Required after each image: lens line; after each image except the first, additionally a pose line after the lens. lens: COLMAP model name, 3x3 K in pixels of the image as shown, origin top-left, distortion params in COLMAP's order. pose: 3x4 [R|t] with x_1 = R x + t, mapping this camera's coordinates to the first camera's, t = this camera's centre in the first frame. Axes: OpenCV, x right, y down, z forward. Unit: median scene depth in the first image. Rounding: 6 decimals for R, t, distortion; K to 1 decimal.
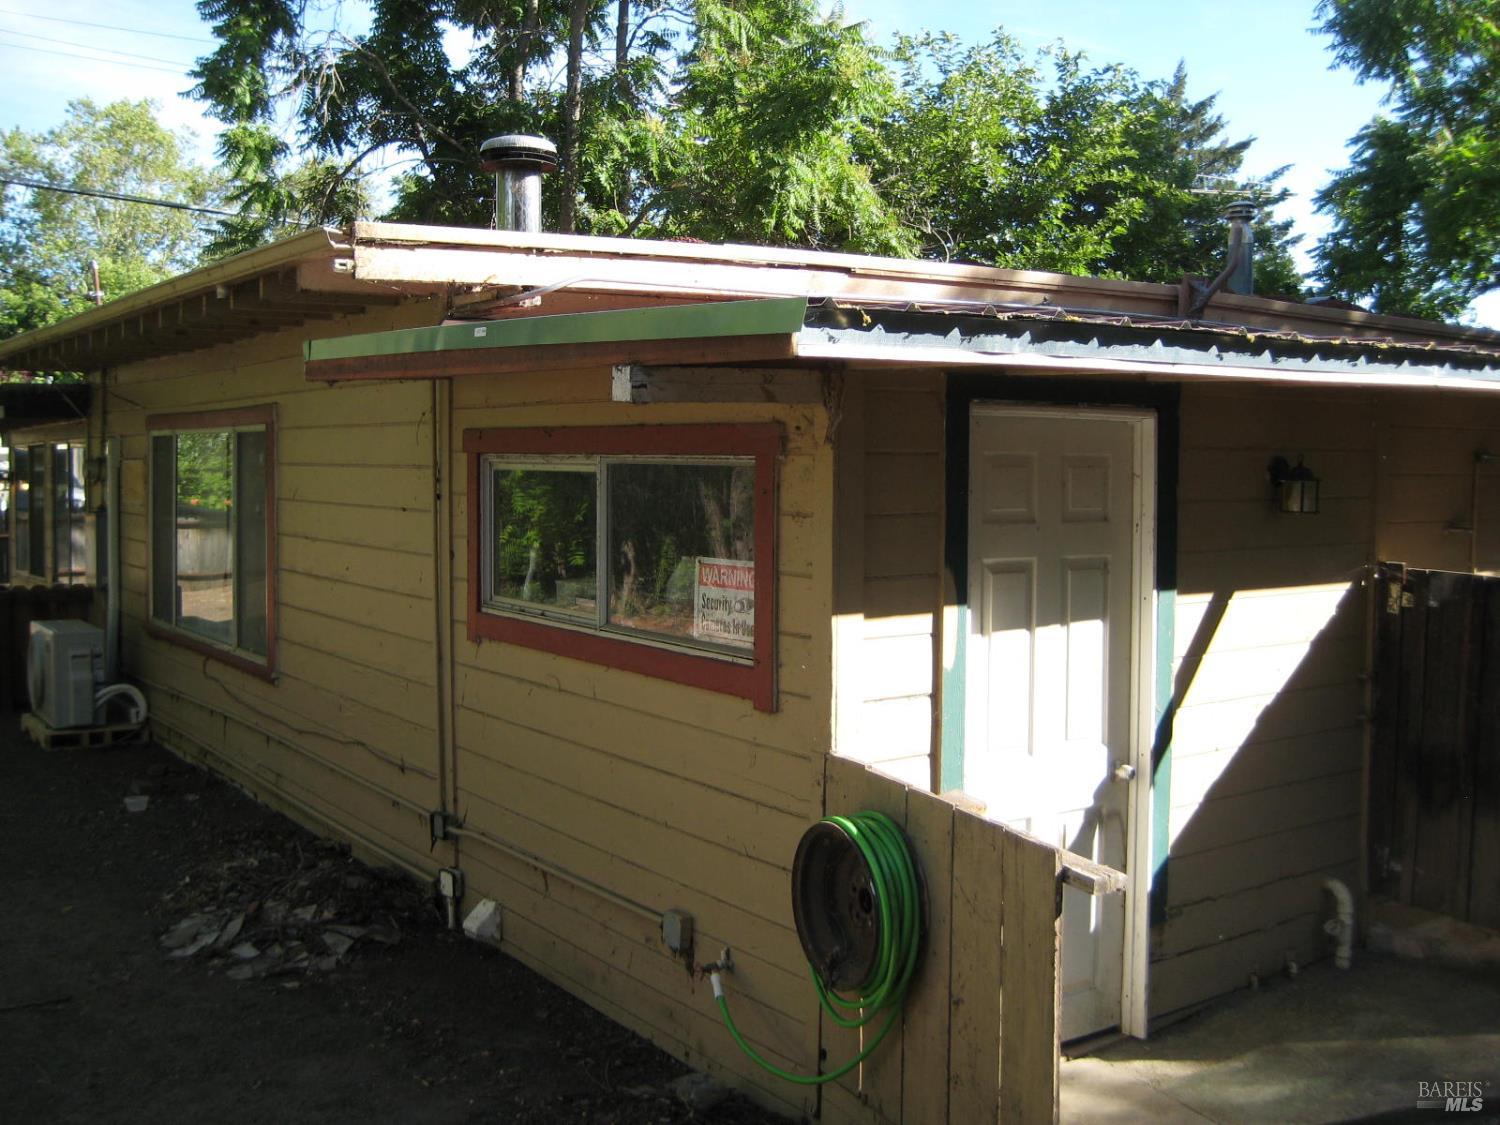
lens RADIAL K [[1563.0, 0, 757.6], [0, 1563.0, 549.8], [0, 0, 1]] dist [-0.164546, 0.229628]
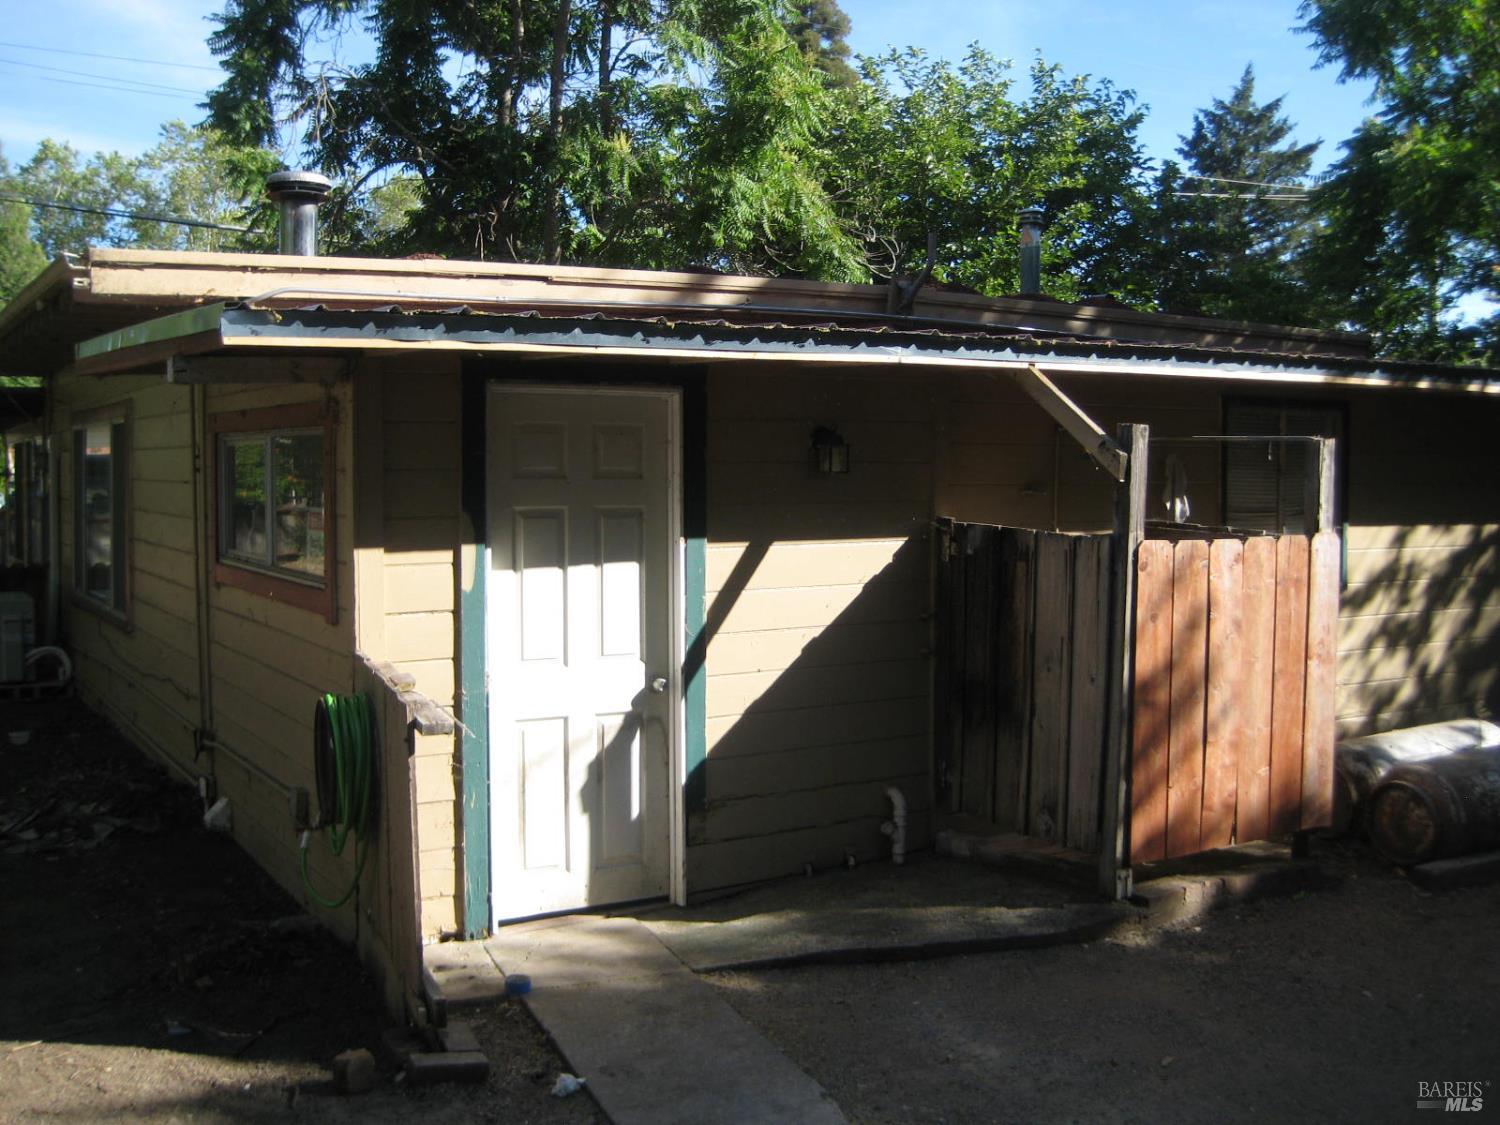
lens RADIAL K [[1556.1, 0, 750.0], [0, 1556.1, 562.5], [0, 0, 1]] dist [-0.154577, 0.204003]
pose [[0.997513, 0.000083, -0.070483, 0.184037], [0.000118, 0.999996, 0.002855, 0.020594], [0.070483, -0.002856, 0.997509, -0.101821]]
